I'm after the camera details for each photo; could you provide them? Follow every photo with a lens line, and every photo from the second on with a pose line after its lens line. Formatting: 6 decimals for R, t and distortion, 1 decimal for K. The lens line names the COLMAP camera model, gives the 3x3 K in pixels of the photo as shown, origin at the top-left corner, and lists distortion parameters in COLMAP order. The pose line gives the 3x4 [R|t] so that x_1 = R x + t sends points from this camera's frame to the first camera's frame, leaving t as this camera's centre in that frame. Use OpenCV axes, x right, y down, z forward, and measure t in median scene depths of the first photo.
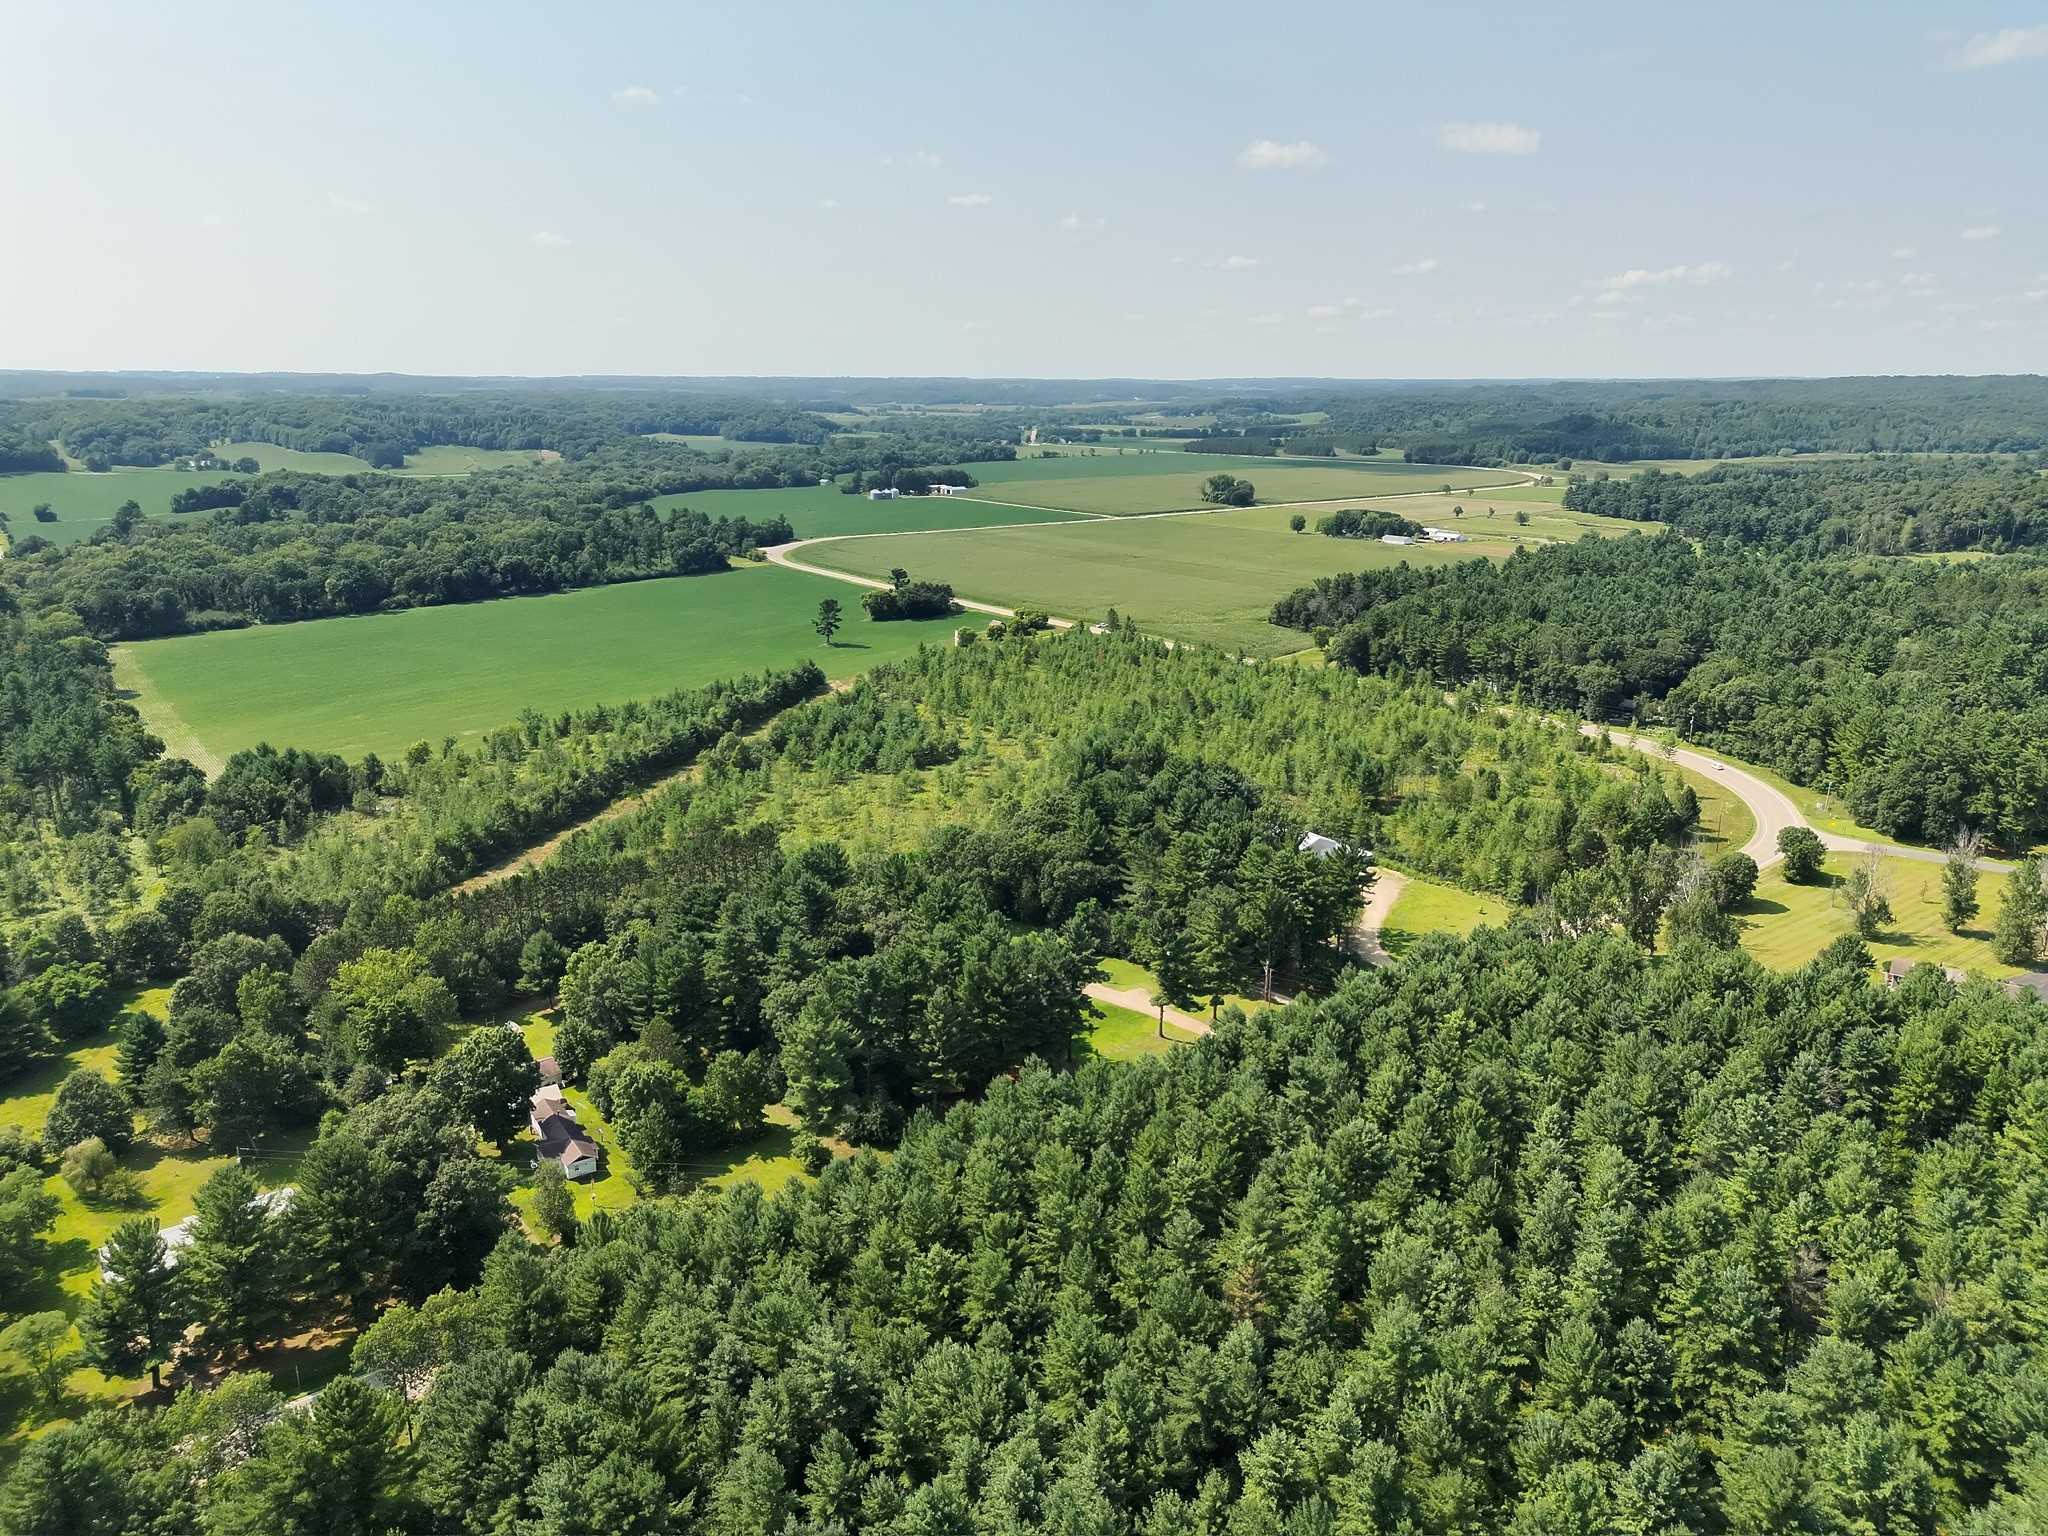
lens RADIAL K [[1437.0, 0, 1019.2], [0, 1437.0, 784.5], [0, 0, 1]] dist [0.066037, -0.055670]
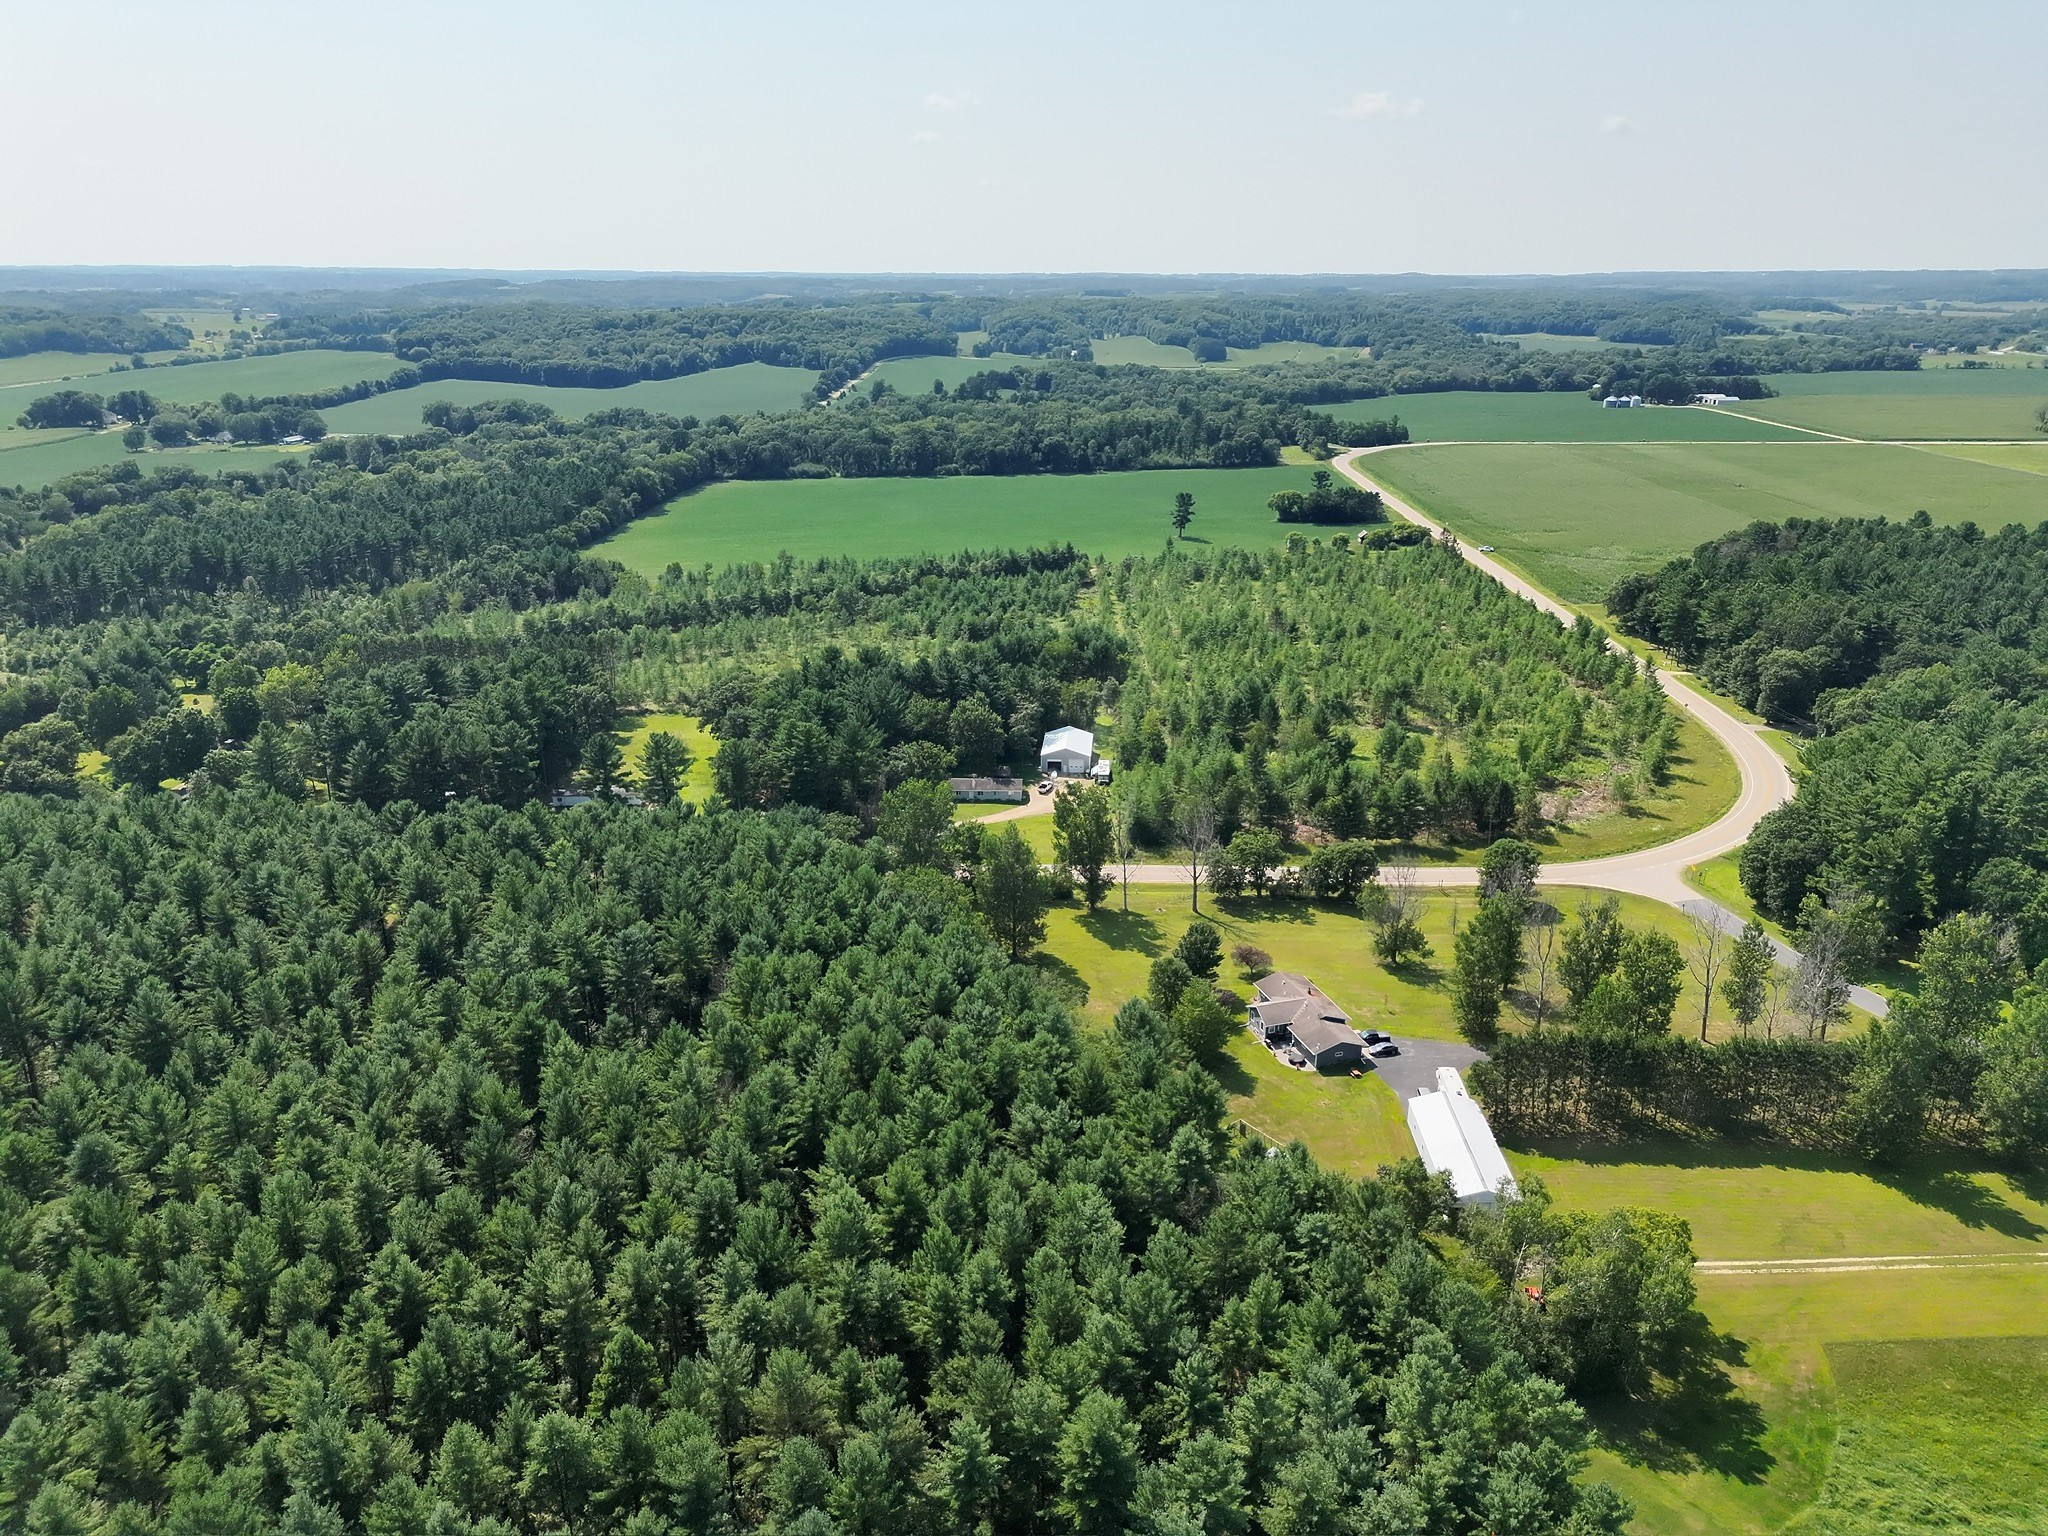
lens RADIAL K [[1437.0, 0, 1020.0], [0, 1437.0, 765.0], [0, 0, 1]] dist [0.066037, -0.055670]
pose [[0.784085, 0.199462, -0.587729, 0.258675], [-0.168740, 0.979791, 0.107404, -0.017264], [0.597274, 0.014960, 0.801897, 0.062067]]
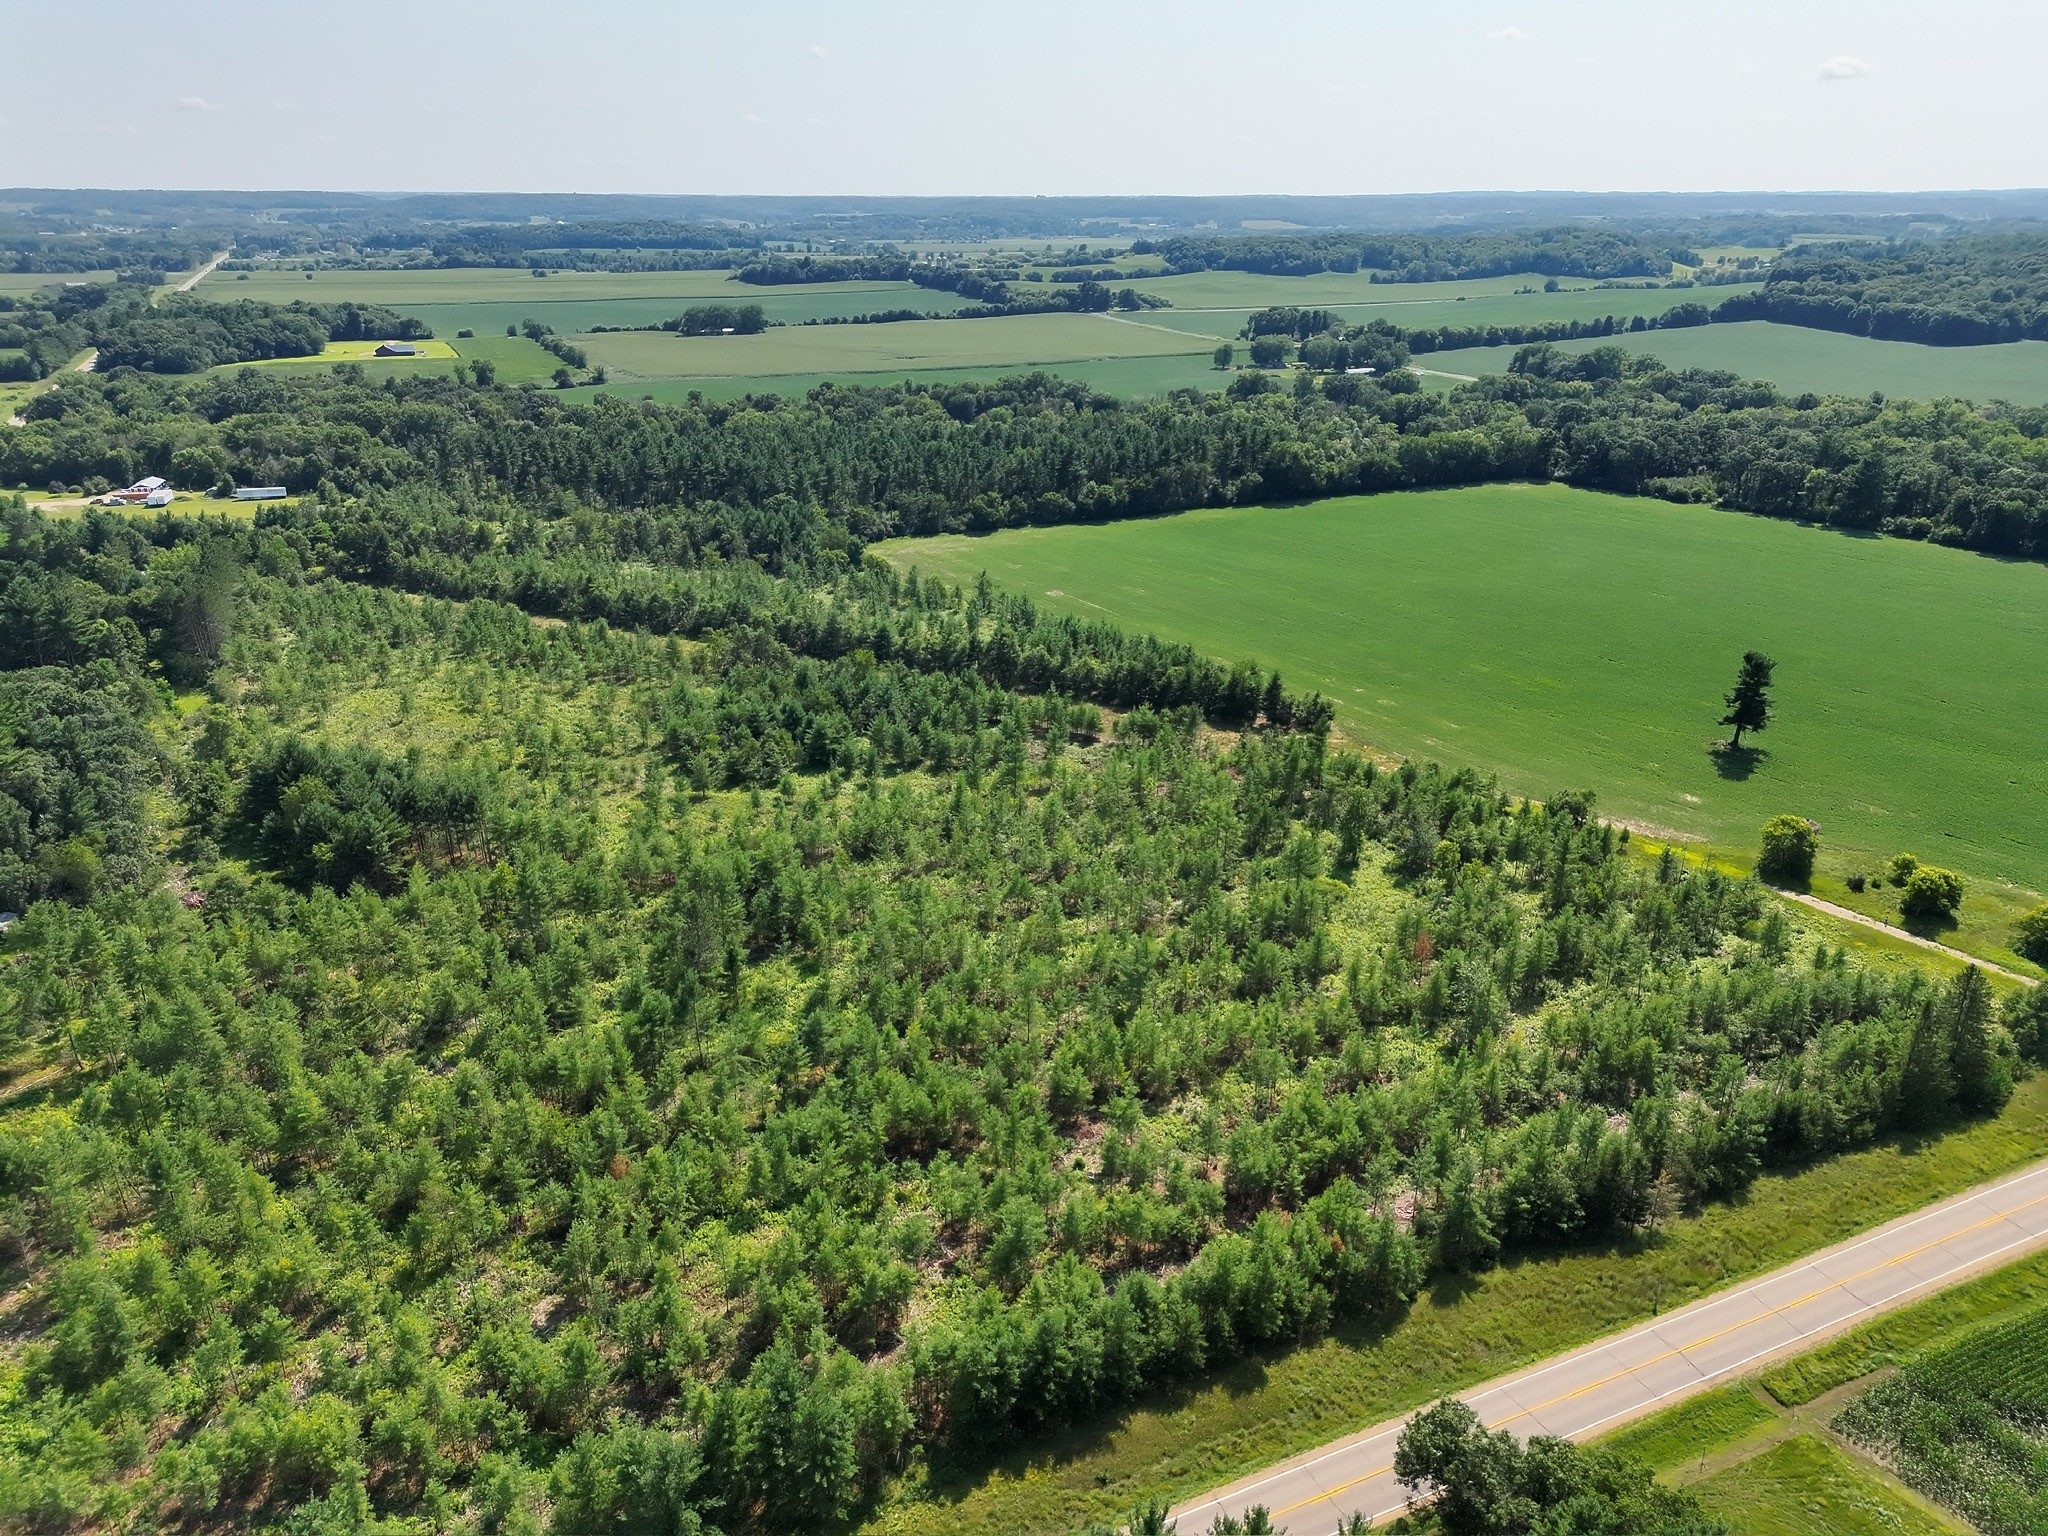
lens RADIAL K [[1437.0, 0, 1028.0], [0, 1437.0, 766.7], [0, 0, 1]] dist [0.066037, -0.055670]
pose [[-0.210867, 0.355899, -0.910424, 0.214048], [-0.267425, 0.874831, 0.403925, -0.136264], [0.940223, 0.328644, -0.089297, 0.511353]]
